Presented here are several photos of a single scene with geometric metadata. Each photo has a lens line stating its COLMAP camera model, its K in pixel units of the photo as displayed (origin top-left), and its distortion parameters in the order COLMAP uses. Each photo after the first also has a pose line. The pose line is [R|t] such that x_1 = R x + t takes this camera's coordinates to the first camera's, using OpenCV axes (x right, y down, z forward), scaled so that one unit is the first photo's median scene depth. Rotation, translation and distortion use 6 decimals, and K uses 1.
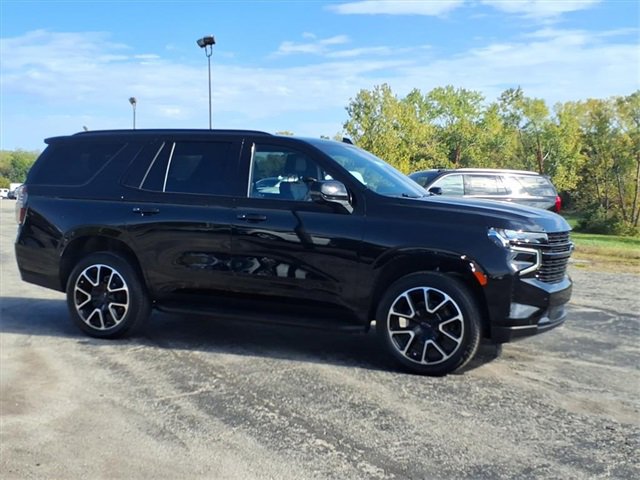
lens RADIAL K [[800.8, 0, 321.0], [0, 800.8, 240.2], [0, 0, 1]] dist [0.197562, -0.602341]
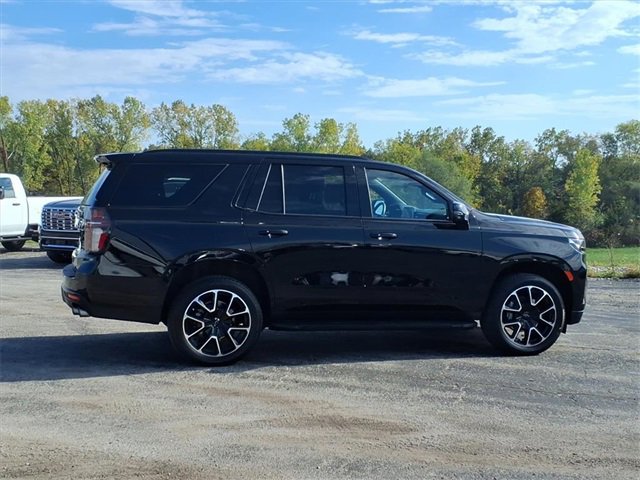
lens RADIAL K [[806.1, 0, 317.9], [0, 806.1, 258.2], [0, 0, 1]] dist [0.257698, -0.808082]
pose [[0.776831, -0.052286, 0.627534, -0.777415], [0.038761, 0.998628, 0.035222, -0.036008], [-0.628514, -0.003037, 0.777792, 0.176979]]
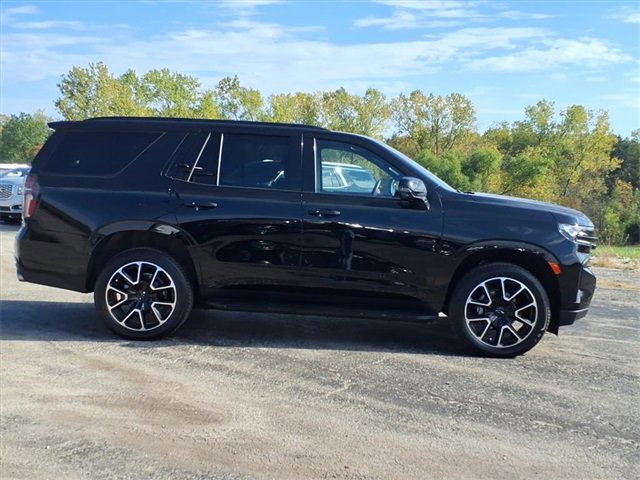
lens RADIAL K [[809.8, 0, 318.3], [0, 809.8, 231.5], [0, 0, 1]] dist [0.219207, -0.667073]
pose [[0.932064, -0.005621, 0.362250, -0.421679], [0.003225, 0.999969, 0.007217, -0.010622], [-0.362279, -0.005558, 0.932053, 0.047332]]
